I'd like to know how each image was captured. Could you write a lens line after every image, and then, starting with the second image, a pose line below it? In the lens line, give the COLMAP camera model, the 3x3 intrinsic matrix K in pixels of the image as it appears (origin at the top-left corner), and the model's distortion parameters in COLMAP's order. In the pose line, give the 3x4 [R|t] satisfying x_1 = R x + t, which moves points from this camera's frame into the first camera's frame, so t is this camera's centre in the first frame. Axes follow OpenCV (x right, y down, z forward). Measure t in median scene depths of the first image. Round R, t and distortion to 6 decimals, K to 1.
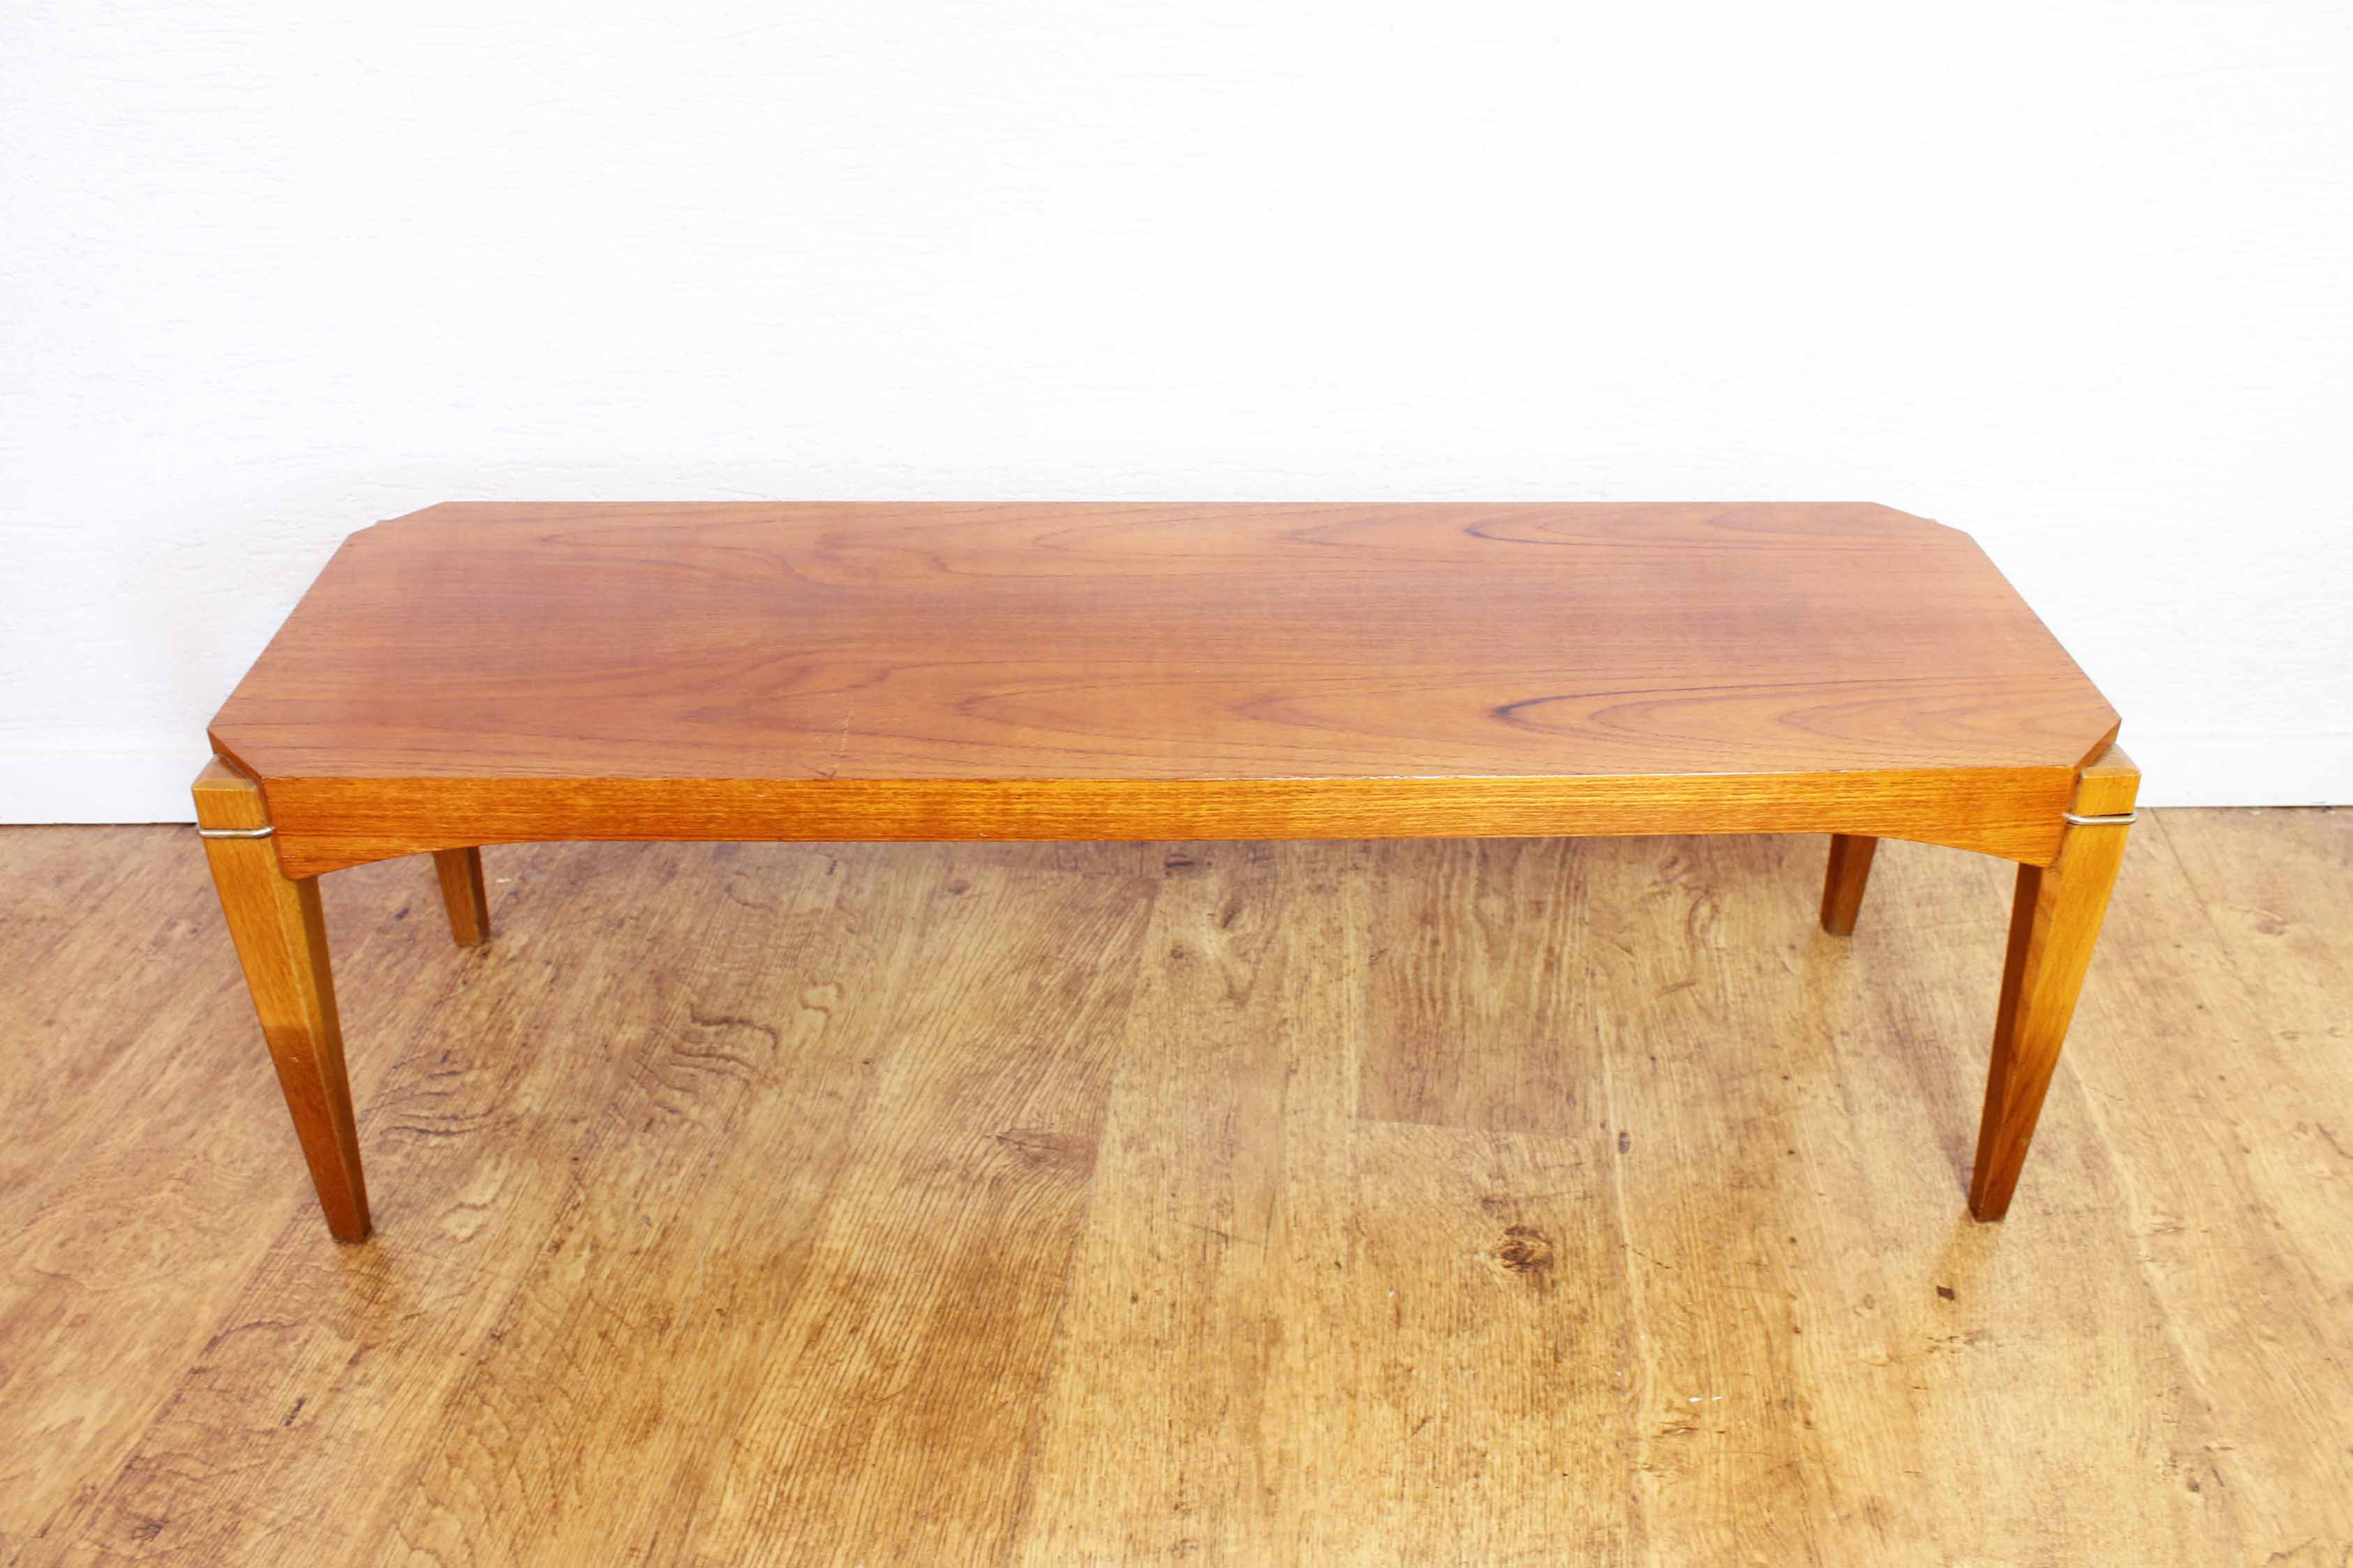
lens RADIAL K [[2000.9, 0, 1176.5], [0, 2000.9, 784.0], [0, 0, 1]] dist [-0.163175, 0.150000]
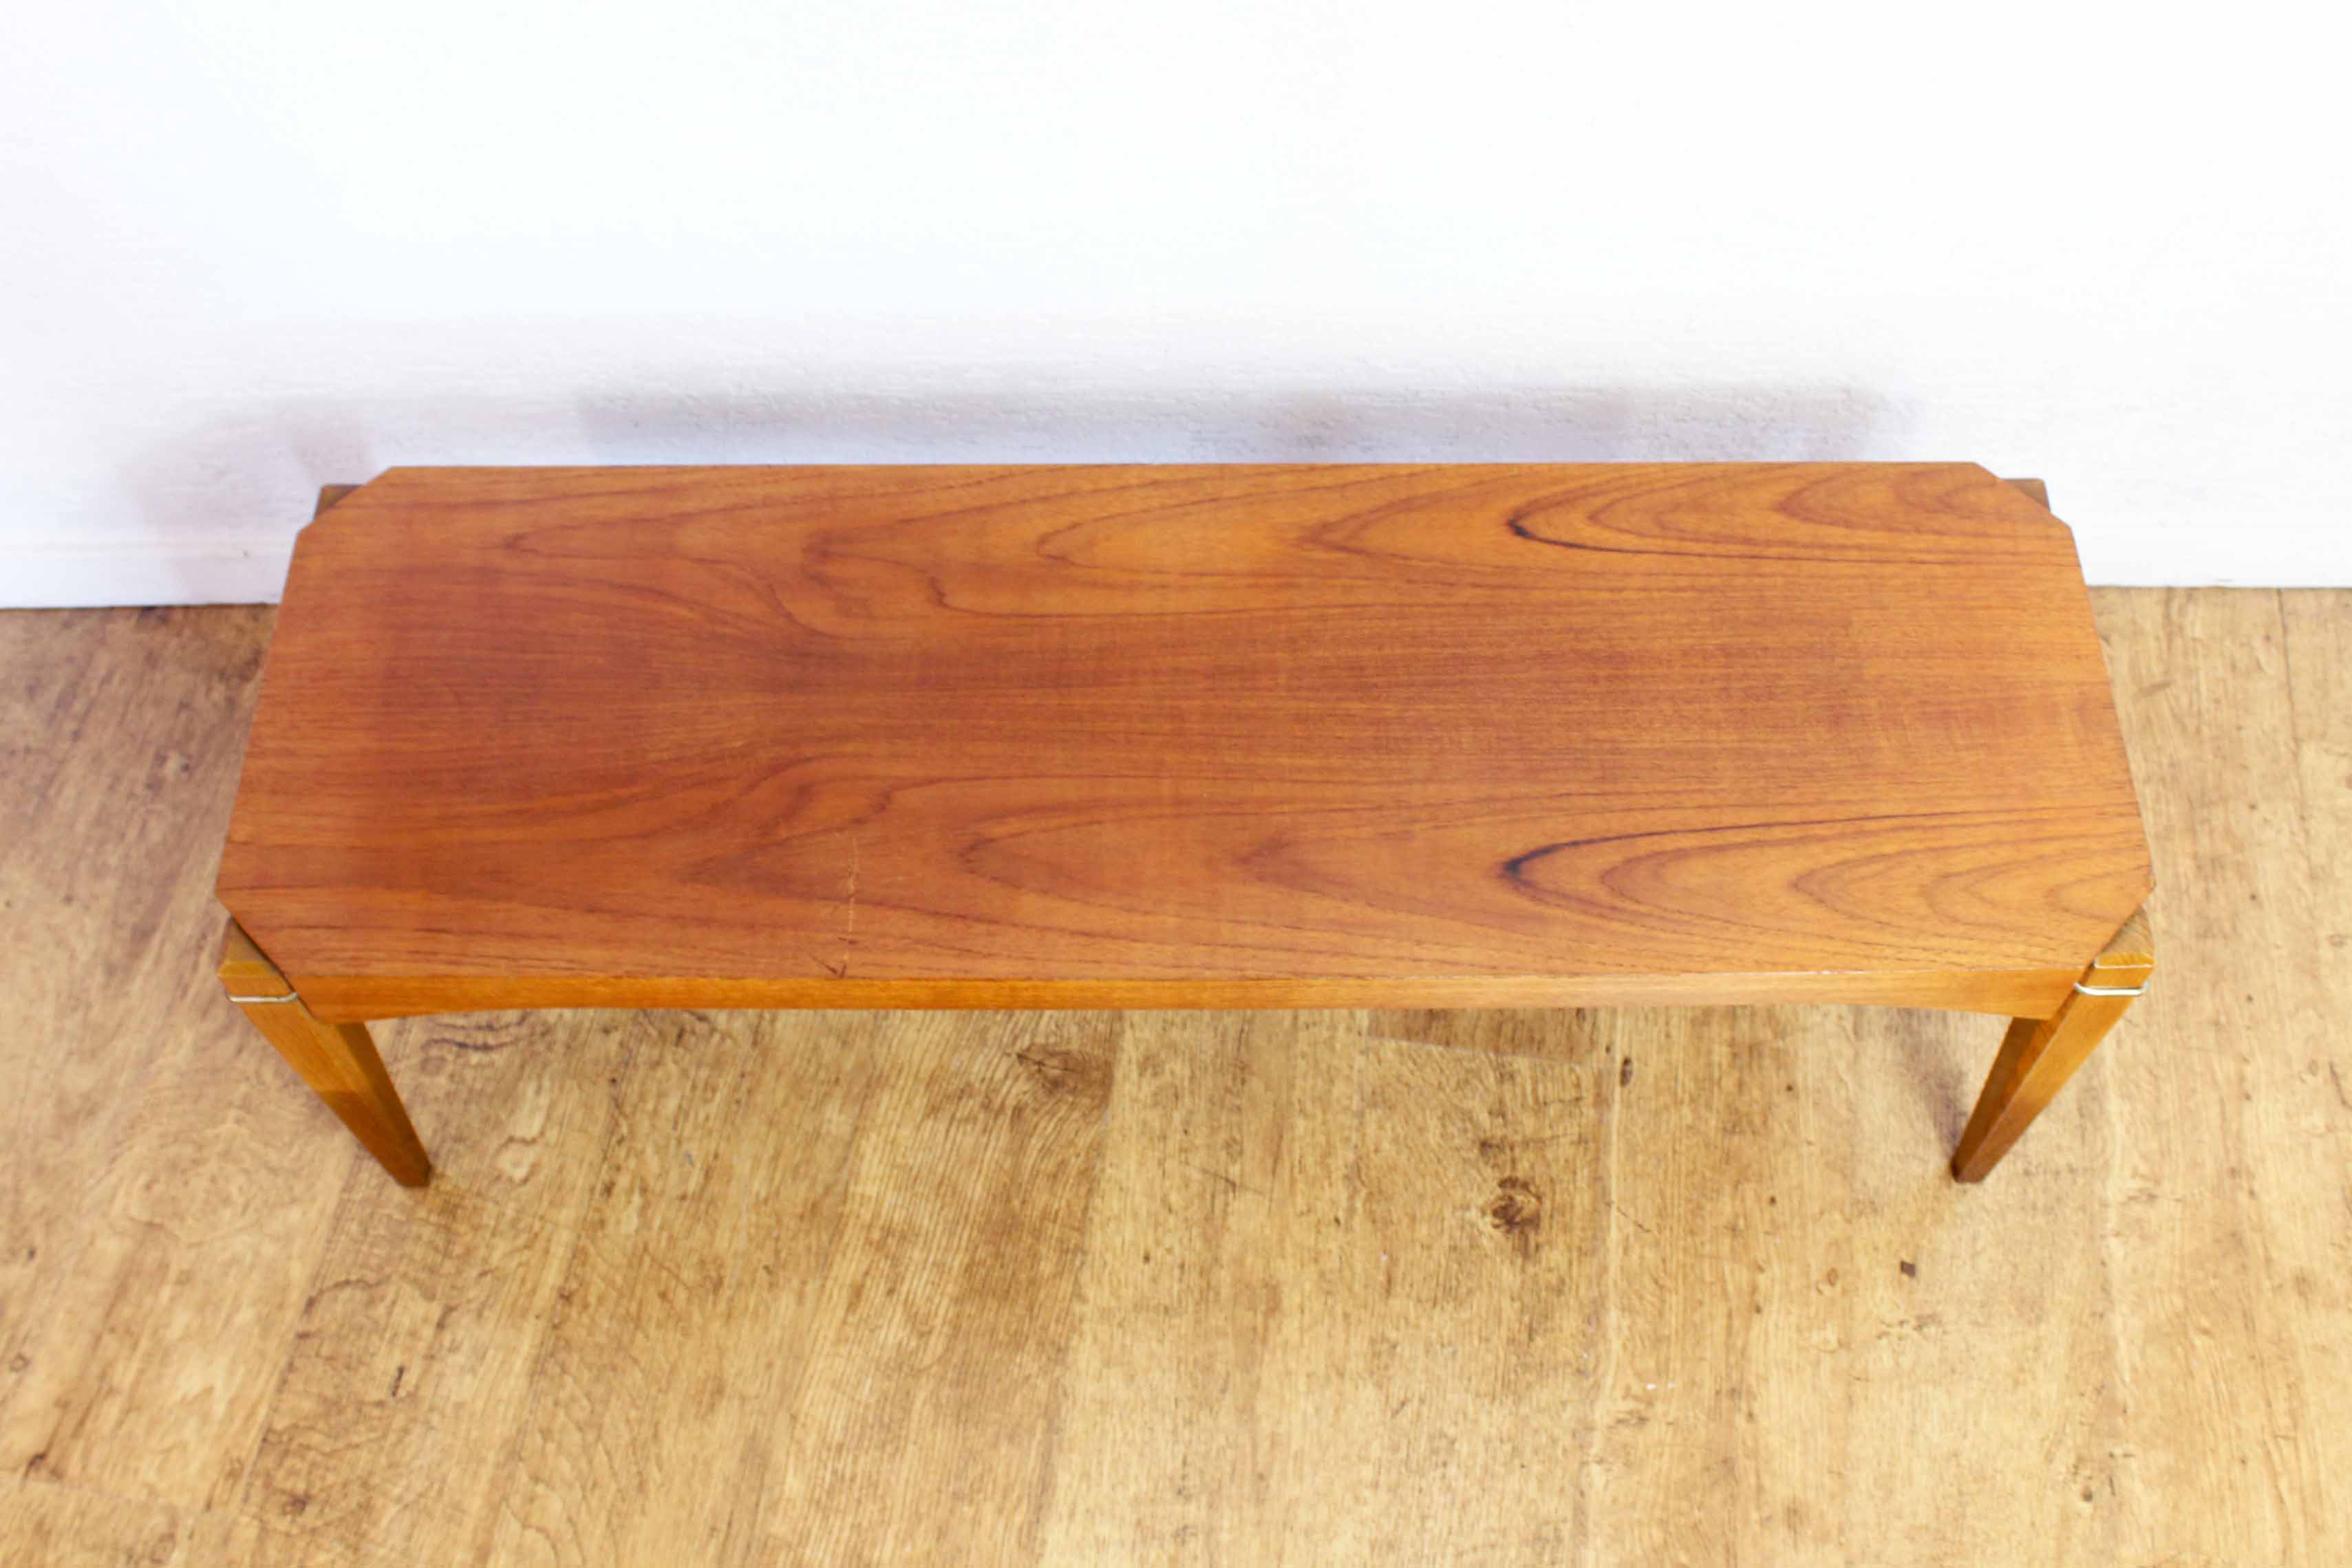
lens RADIAL K [[2338.5, 0, 1161.2], [0, 2338.5, 779.3], [0, 0, 1]] dist [-0.134100, 0.163810]
pose [[0.999357, 0.014346, -0.032872, 0.025654], [0.002376, 0.888025, 0.459789, -0.576054], [0.035787, -0.459571, 0.887420, -0.010086]]
